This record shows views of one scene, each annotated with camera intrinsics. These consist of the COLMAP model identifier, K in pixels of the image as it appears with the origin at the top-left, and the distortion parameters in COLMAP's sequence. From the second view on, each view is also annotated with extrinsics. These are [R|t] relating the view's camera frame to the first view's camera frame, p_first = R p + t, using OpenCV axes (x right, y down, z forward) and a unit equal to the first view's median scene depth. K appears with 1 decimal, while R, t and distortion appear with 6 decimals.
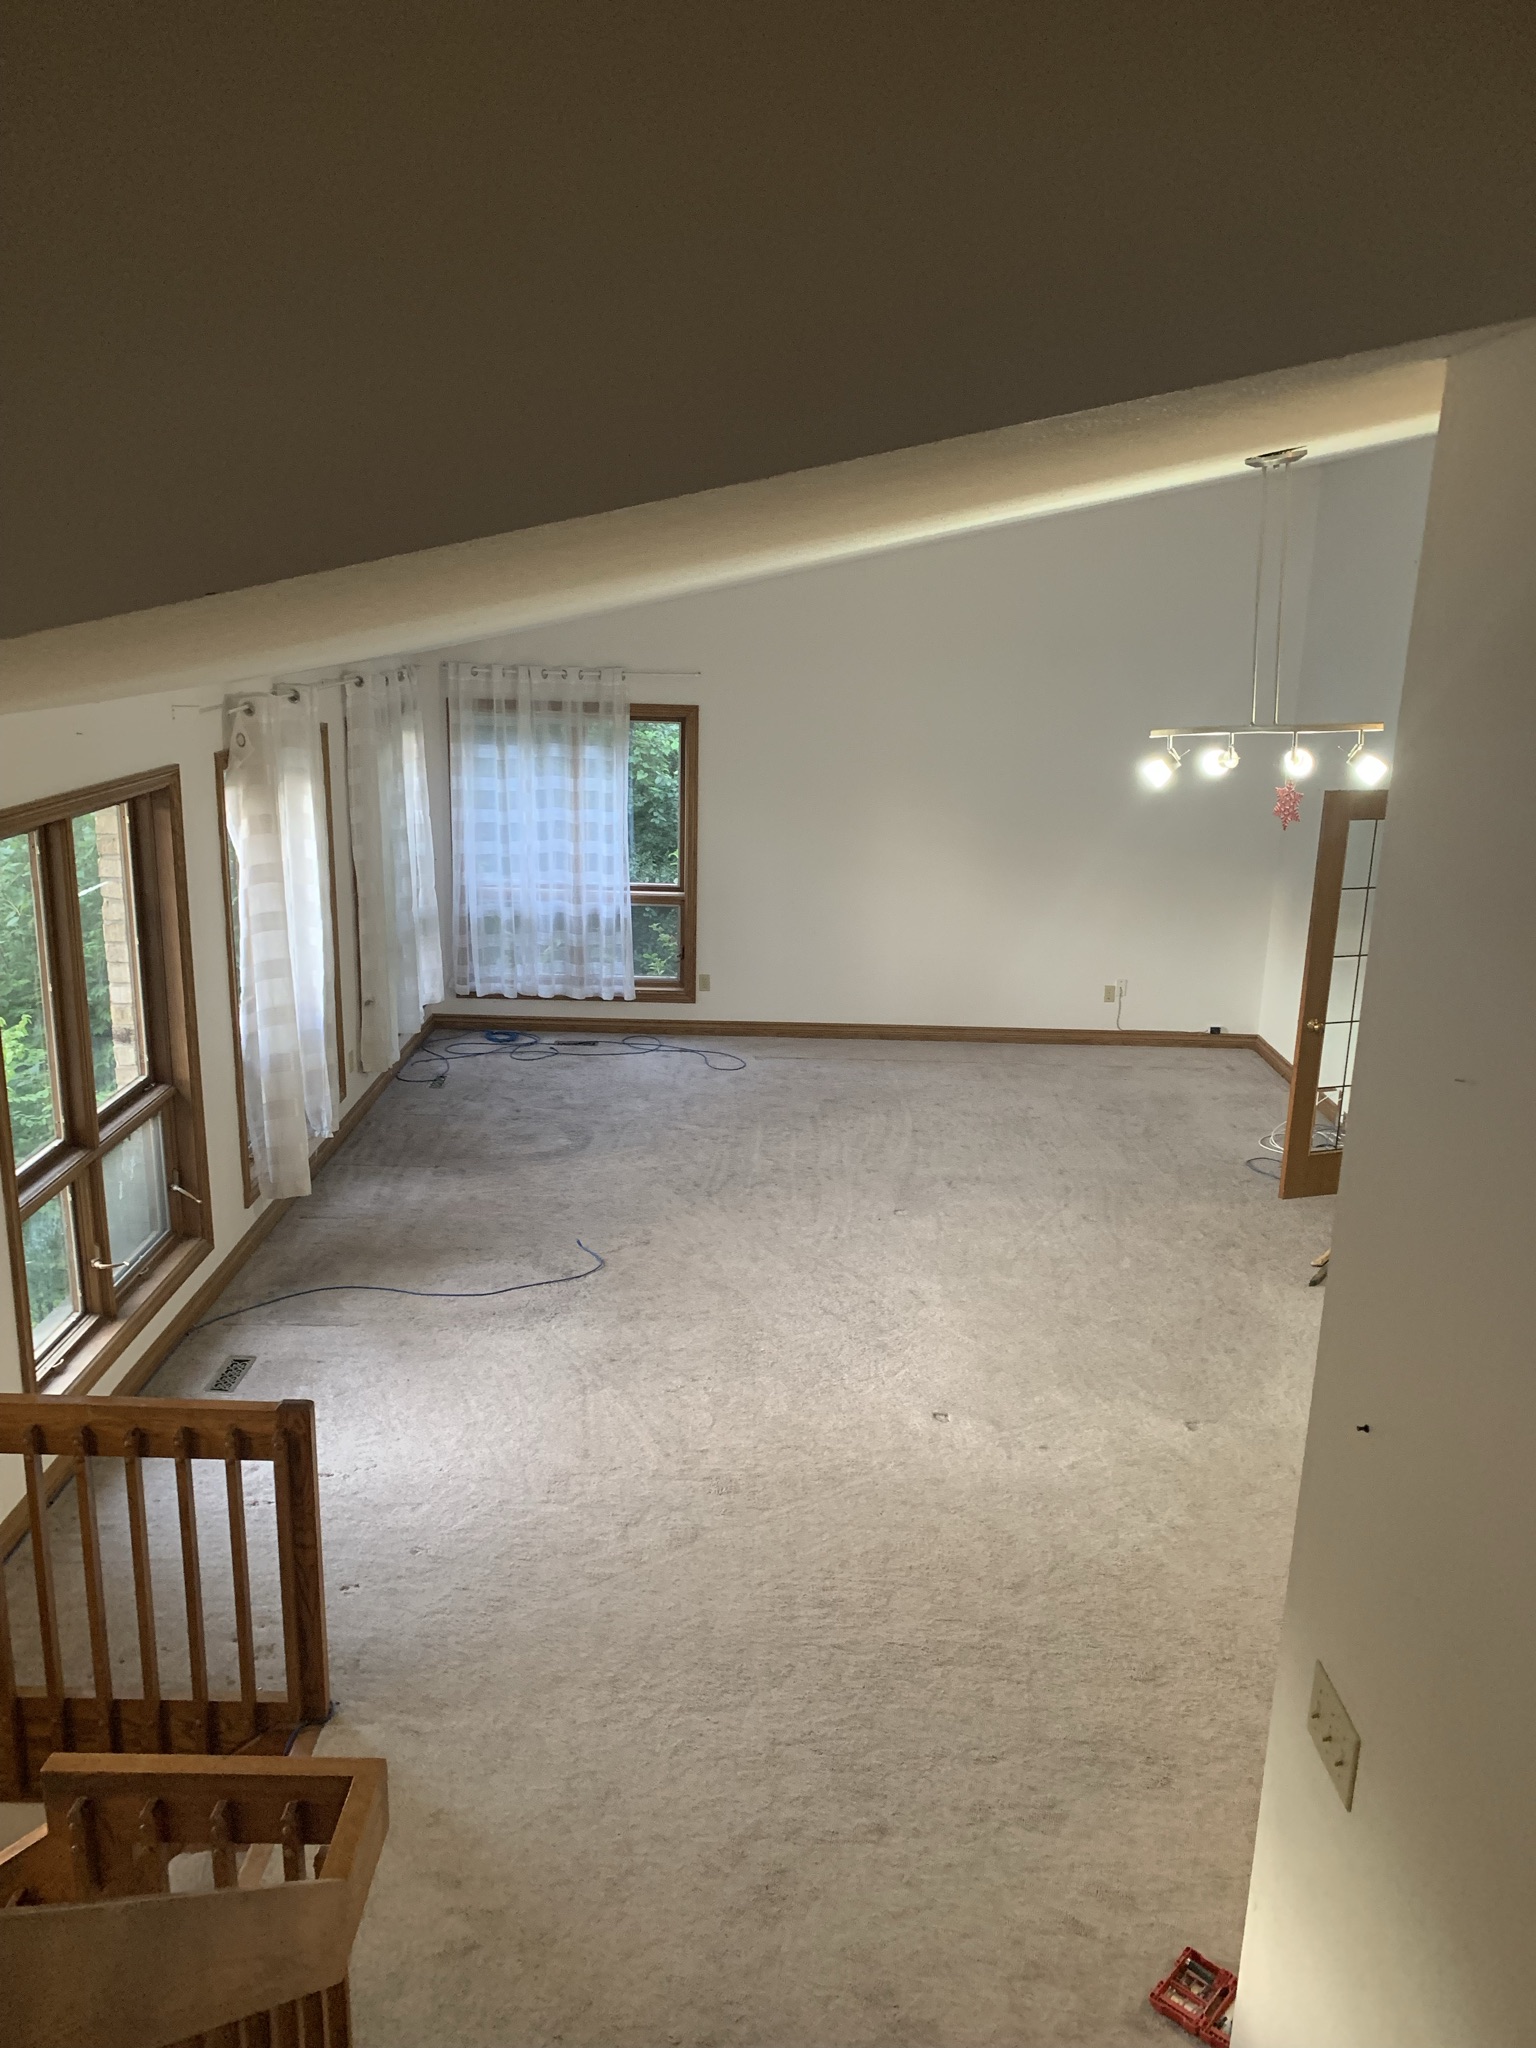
lens RADIAL K [[1567.4, 0, 768.1], [0, 1567.4, 1020.6], [0, 0, 1]] dist [0.017140, -0.007405]
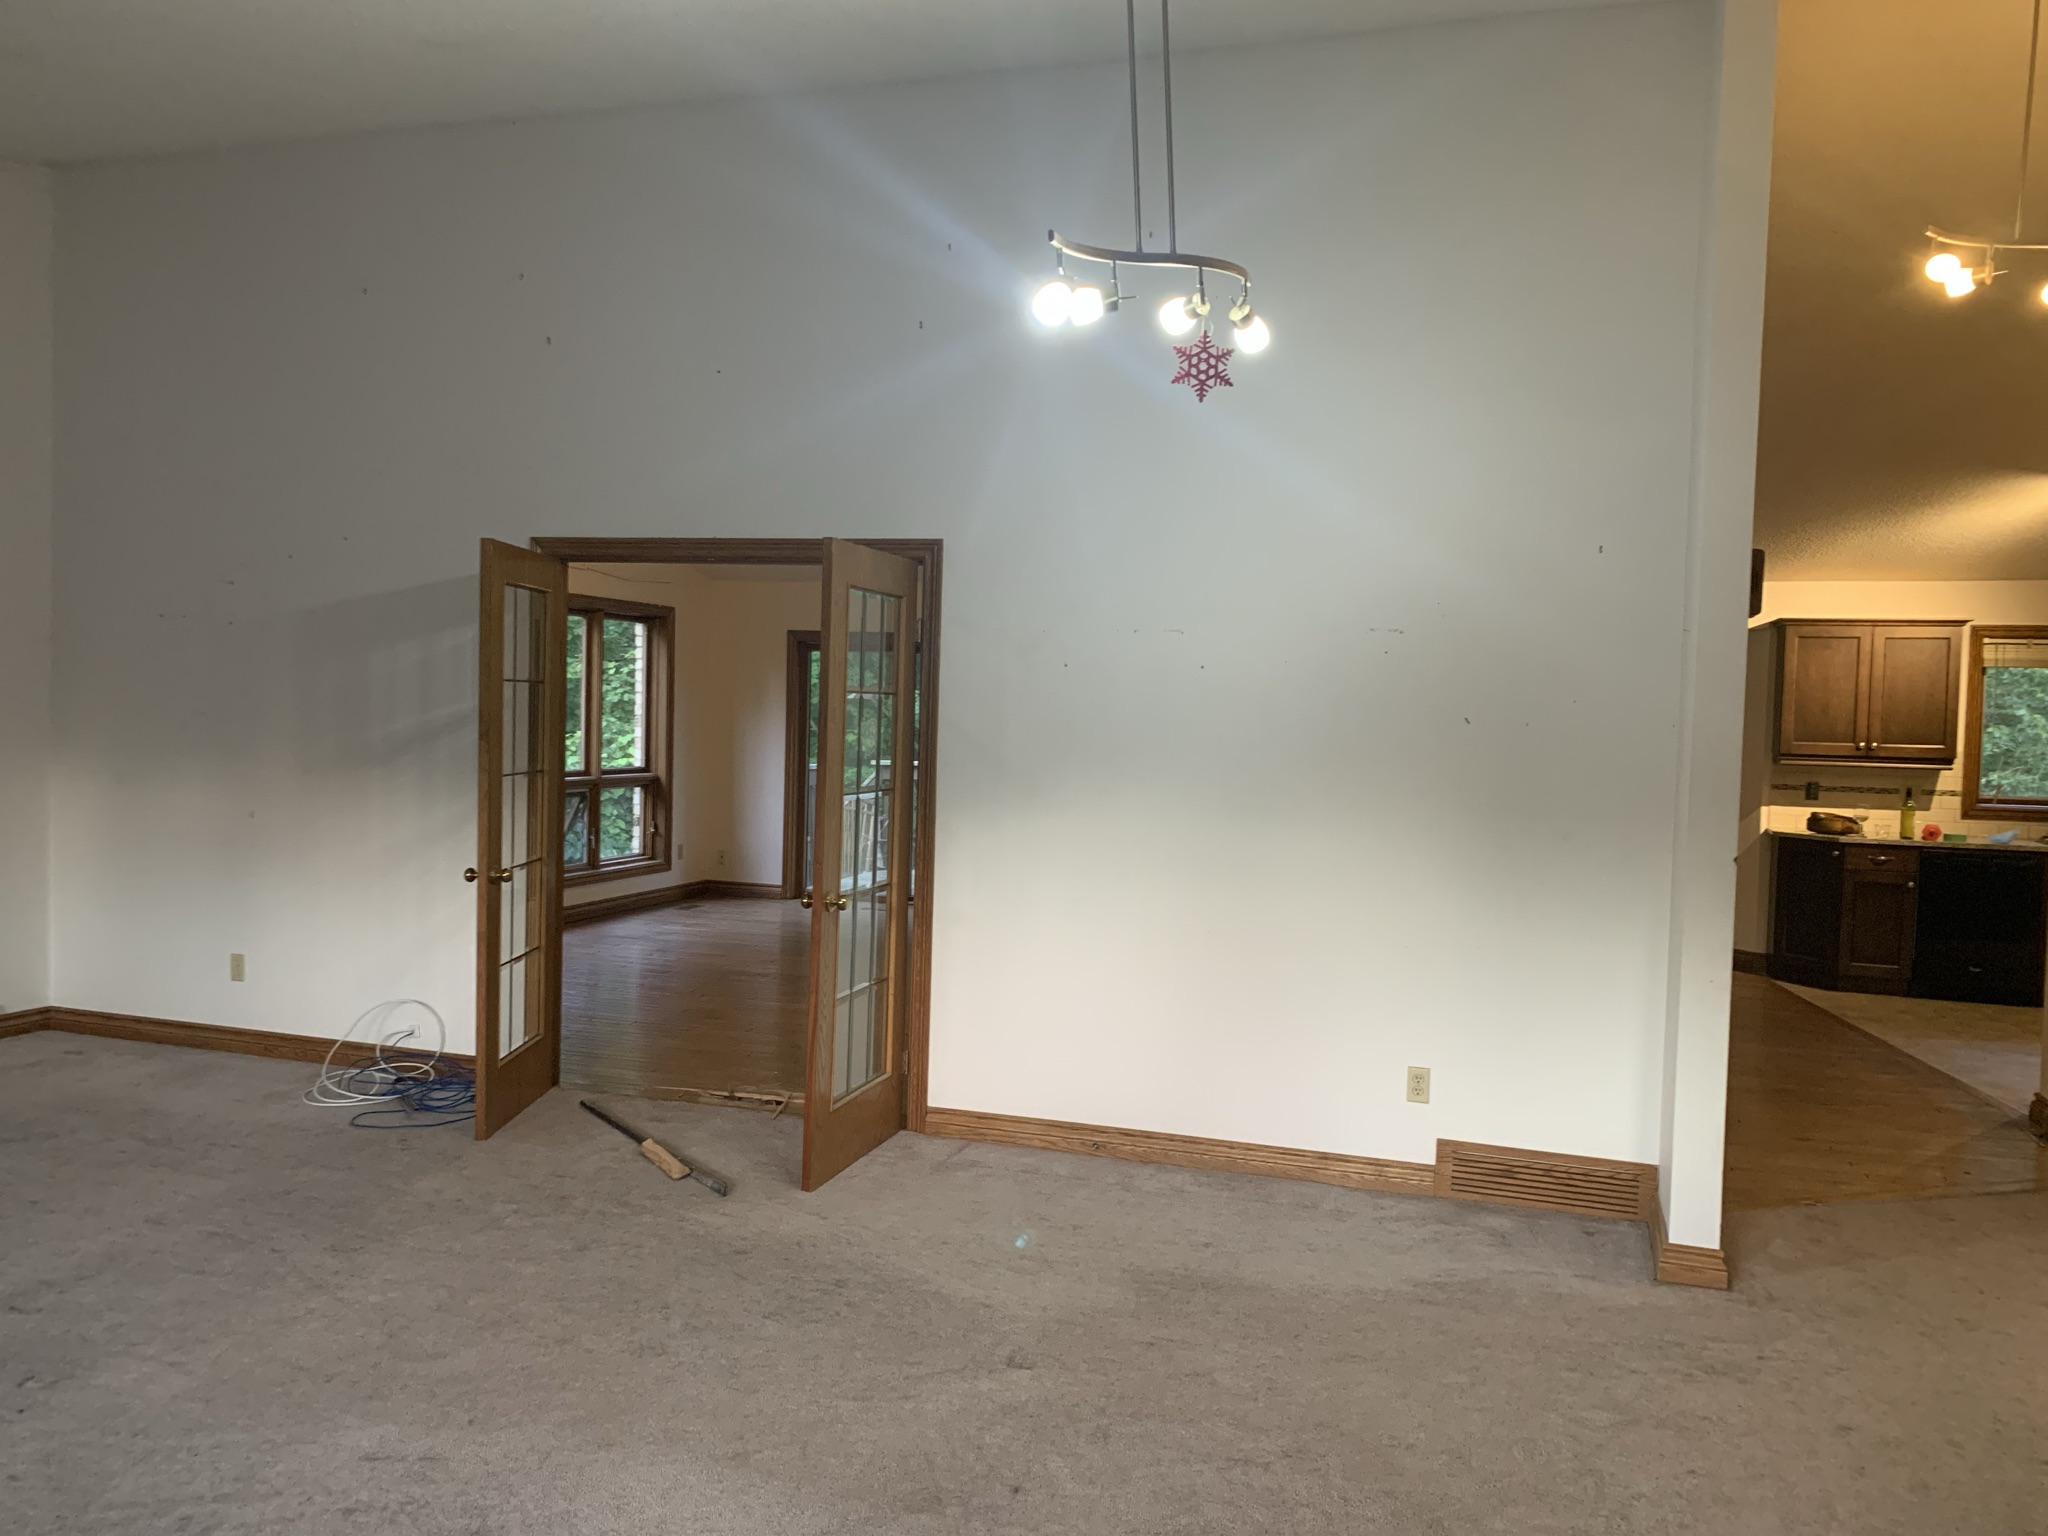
lens RADIAL K [[1567.4, 0, 1030.9], [0, 1567.4, 763.7], [0, 0, 1]] dist [0.017140, -0.007405]
pose [[0.308473, -0.058376, 0.949440, -0.262365], [0.231837, 0.972631, -0.015522, 0.023354], [-0.922549, 0.224903, 0.313564, 0.586912]]
